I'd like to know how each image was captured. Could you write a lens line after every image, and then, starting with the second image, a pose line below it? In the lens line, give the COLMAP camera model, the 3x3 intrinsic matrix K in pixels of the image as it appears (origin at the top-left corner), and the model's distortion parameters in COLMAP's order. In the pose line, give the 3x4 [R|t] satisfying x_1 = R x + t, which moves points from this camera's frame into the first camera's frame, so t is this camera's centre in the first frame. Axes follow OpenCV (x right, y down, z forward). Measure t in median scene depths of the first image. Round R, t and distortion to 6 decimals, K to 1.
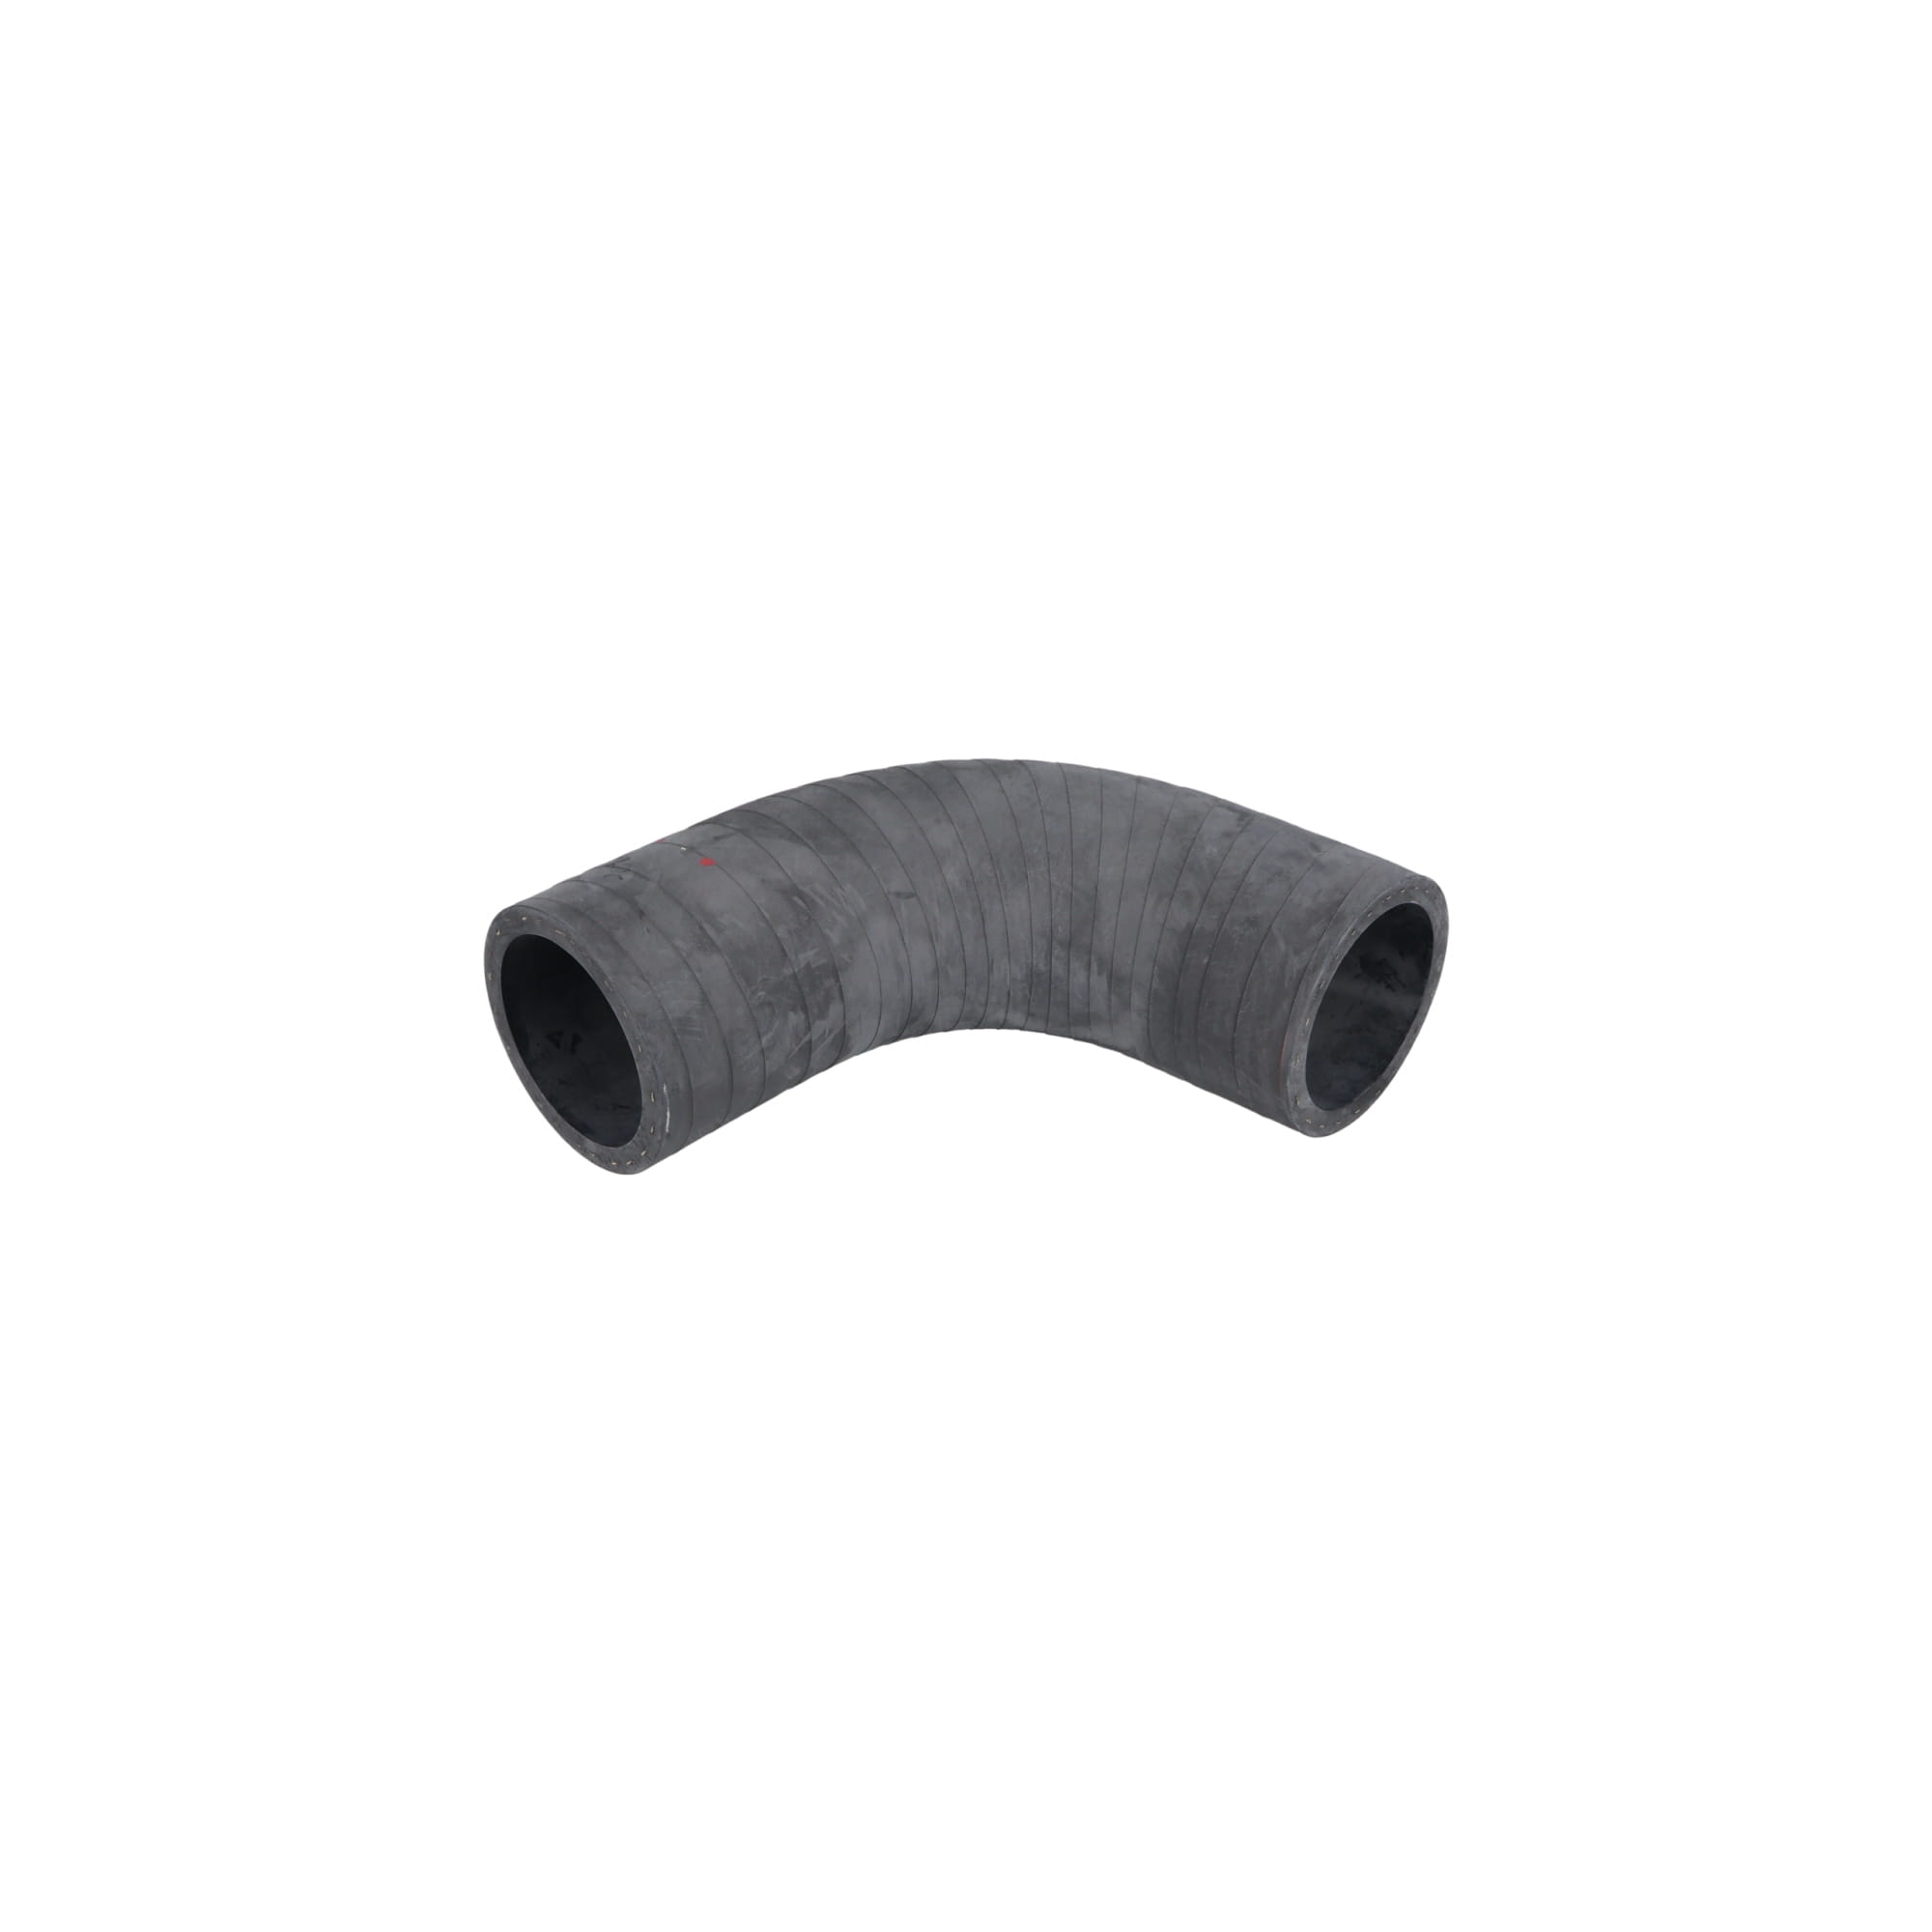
lens RADIAL K [[1862.6, 0, 971.1], [0, 1862.6, 964.1], [0, 0, 1]] dist [-0.017775, 0.000000]
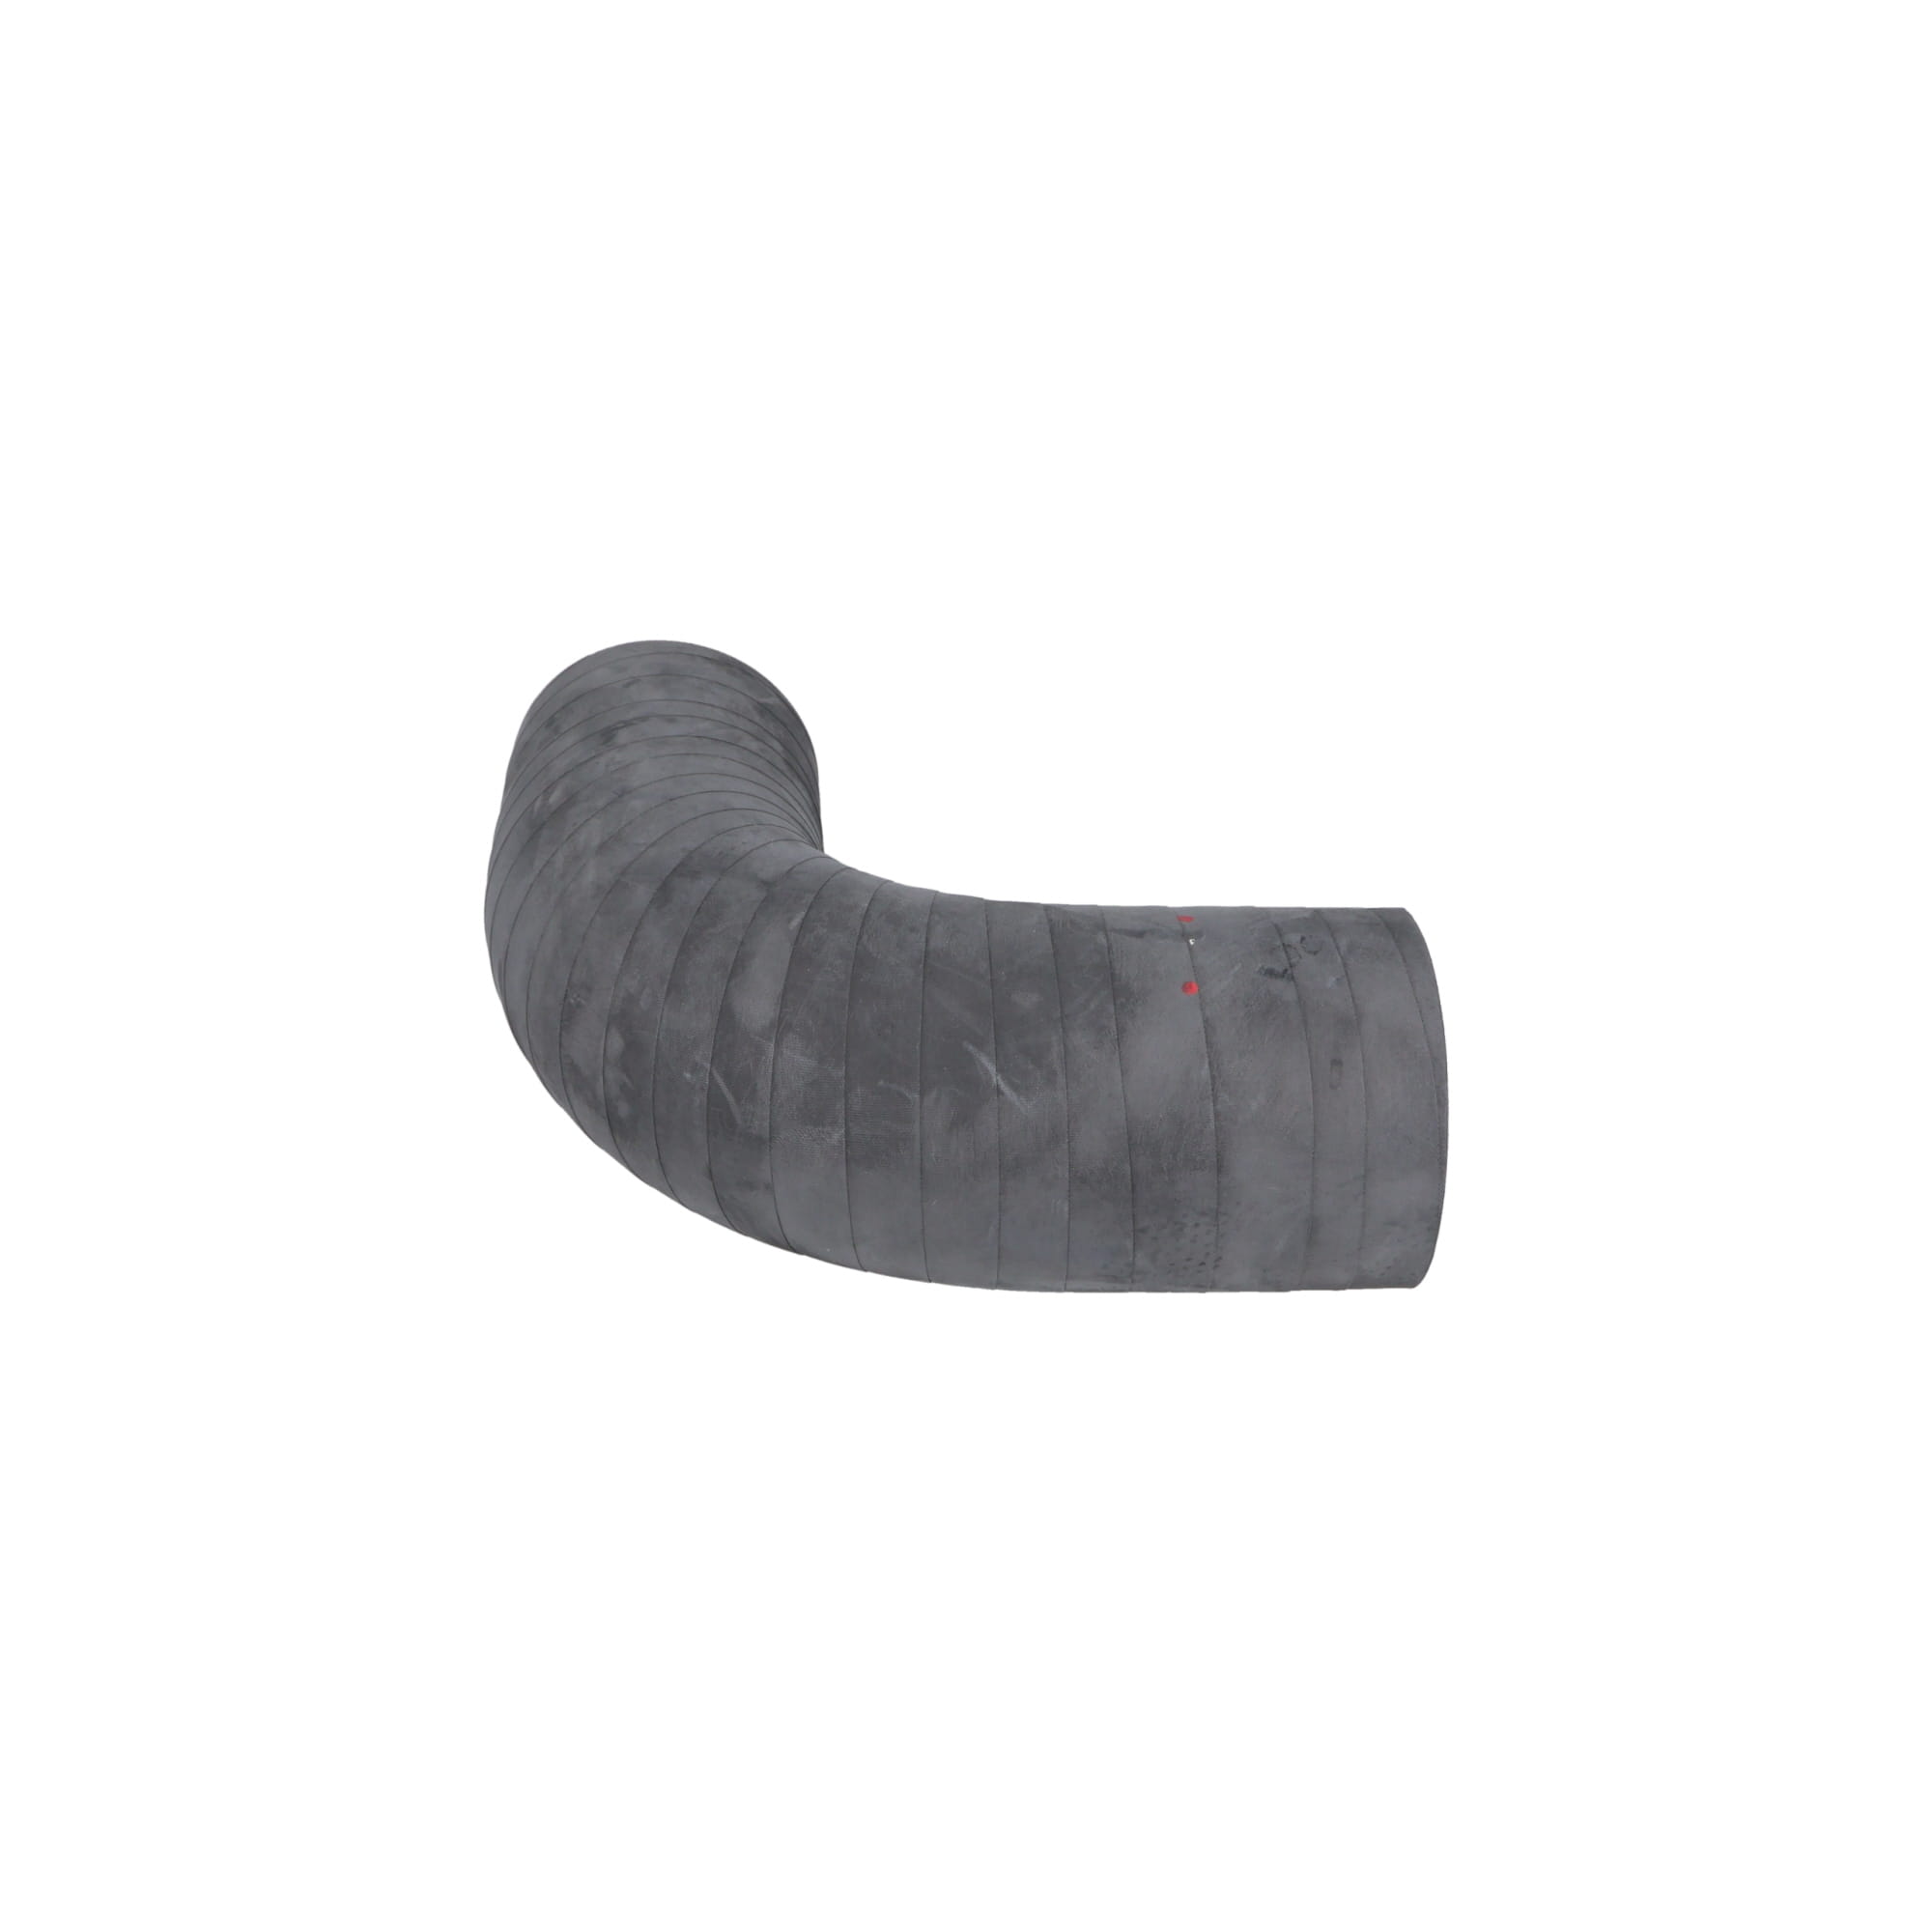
lens RADIAL K [[2434.9, 0, 874.0], [0, 2434.9, 986.6], [0, 0, 1]] dist [-0.078885, 0.000000]
pose [[-0.693123, -0.367276, 0.620233, -0.652733], [0.394373, 0.527027, 0.752803, -0.800448], [-0.603366, 0.766388, -0.220451, 1.290677]]
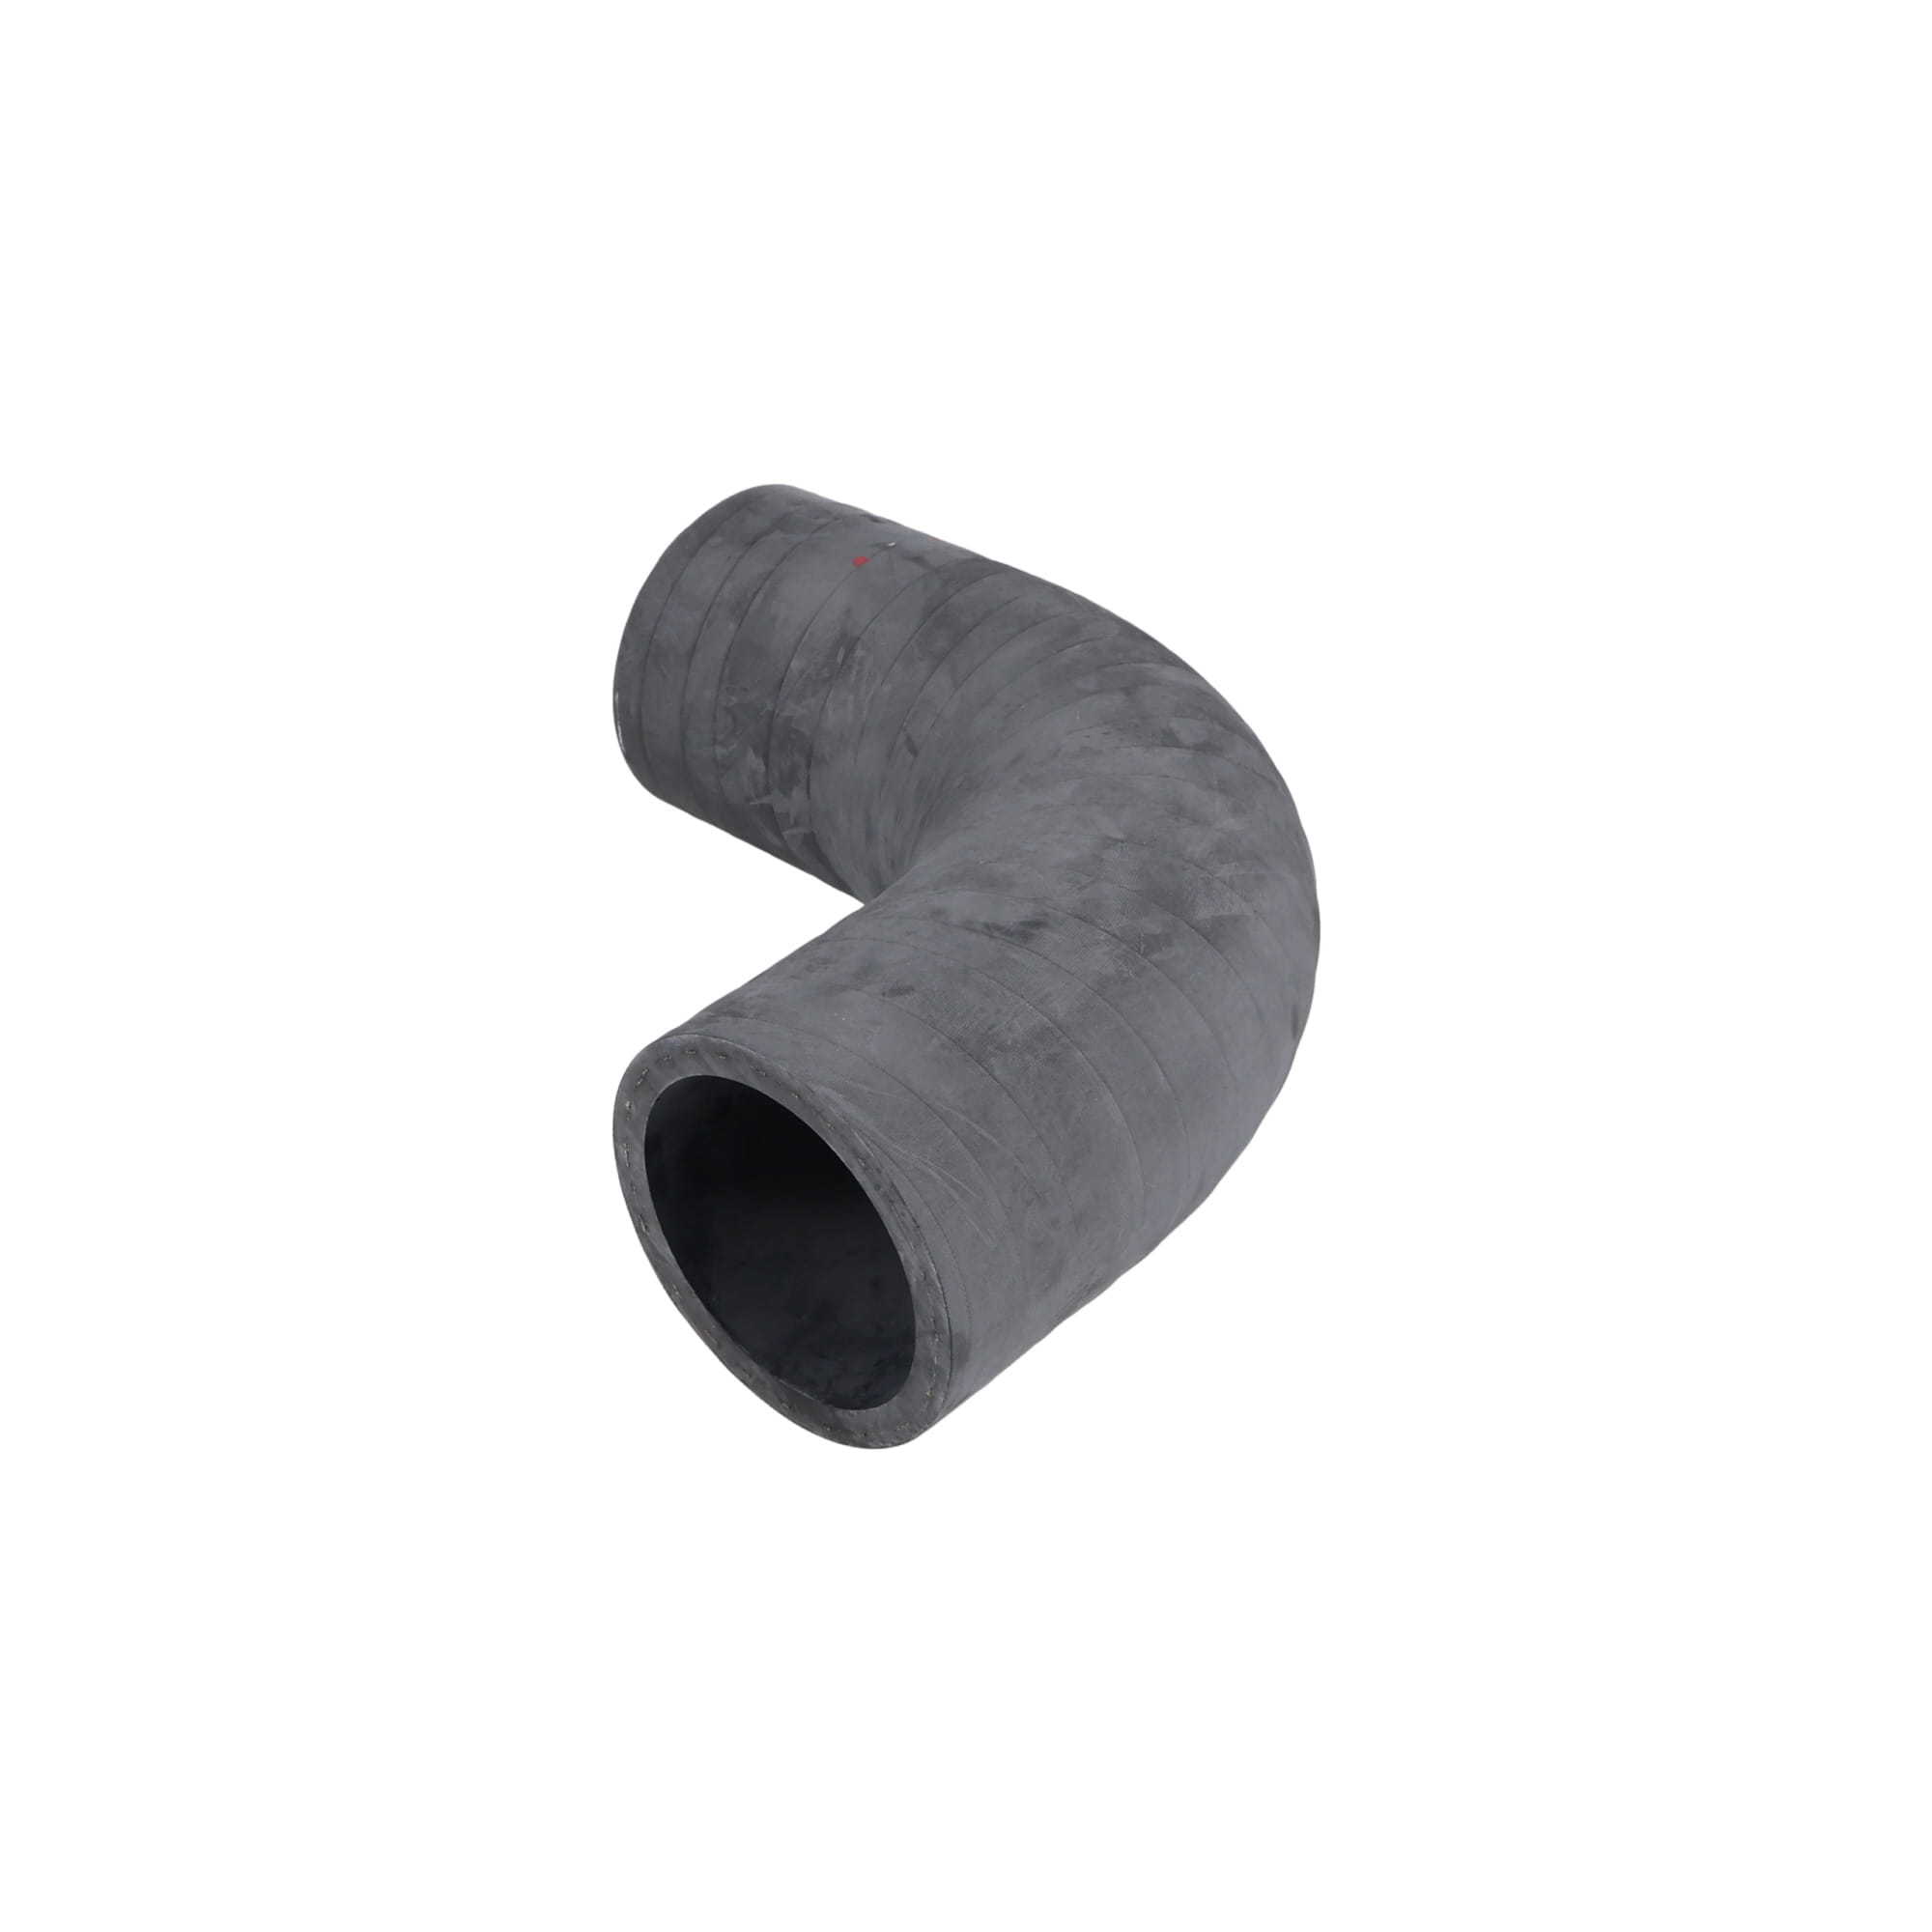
lens RADIAL K [[2557.8, 0, 963.2], [0, 2557.8, 973.4], [0, 0, 1]] dist [0.009122, 0.000000]
pose [[0.029924, 0.557864, -0.829393, 0.851533], [-0.528386, 0.713180, 0.460633, -0.449571], [0.848477, 0.424455, 0.316108, 0.758464]]
